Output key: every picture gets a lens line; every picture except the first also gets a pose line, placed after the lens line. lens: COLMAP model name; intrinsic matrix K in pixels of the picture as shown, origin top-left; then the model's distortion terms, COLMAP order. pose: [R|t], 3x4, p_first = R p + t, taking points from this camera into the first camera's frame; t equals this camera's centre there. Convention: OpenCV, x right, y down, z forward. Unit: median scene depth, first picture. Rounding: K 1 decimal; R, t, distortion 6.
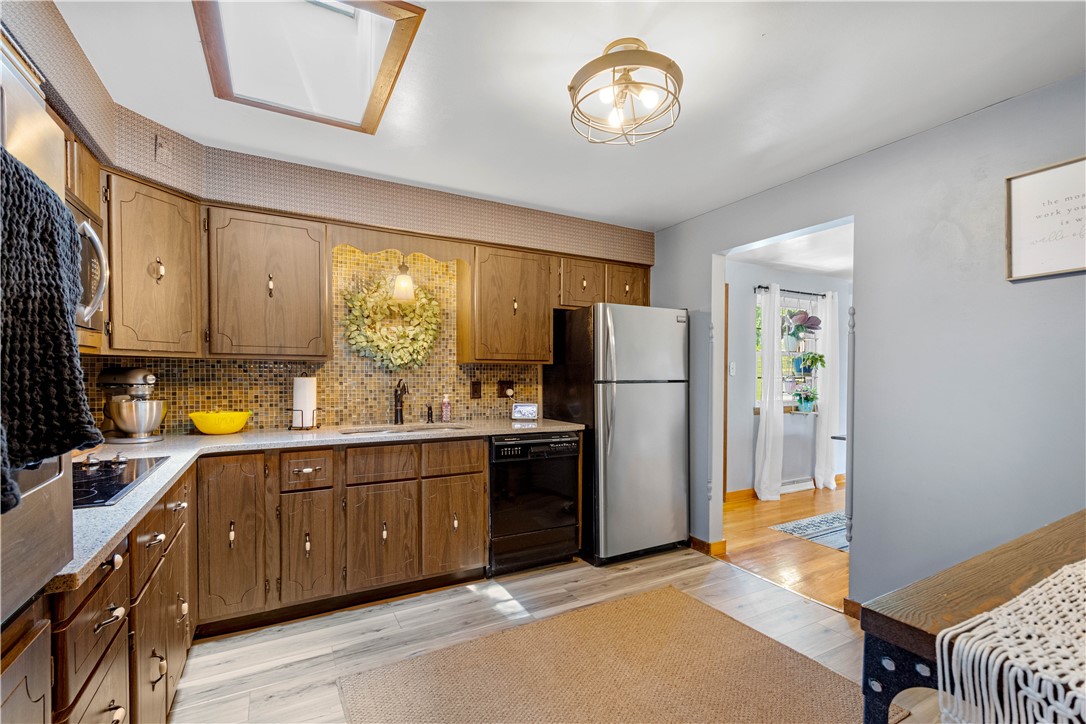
lens RADIAL K [[479.9, 0, 546.0], [0, 479.9, 368.6], [0, 0, 1]] dist [0.004950, 0.000260]
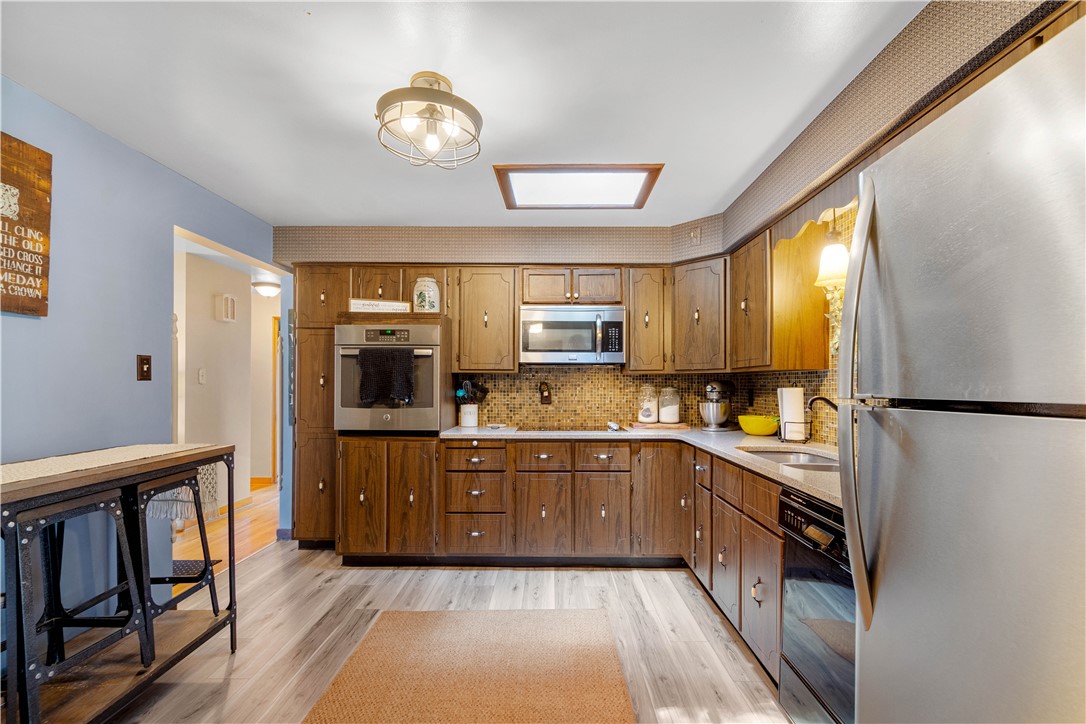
lens RADIAL K [[479.9, 0, 546.0], [0, 479.9, 368.6], [0, 0, 1]] dist [0.004950, 0.000260]
pose [[-0.501351, -0.042862, -0.864182, 0.701930], [-0.000213, 0.998778, -0.049414, 0.034054], [0.865244, -0.024589, -0.500748, 1.292533]]
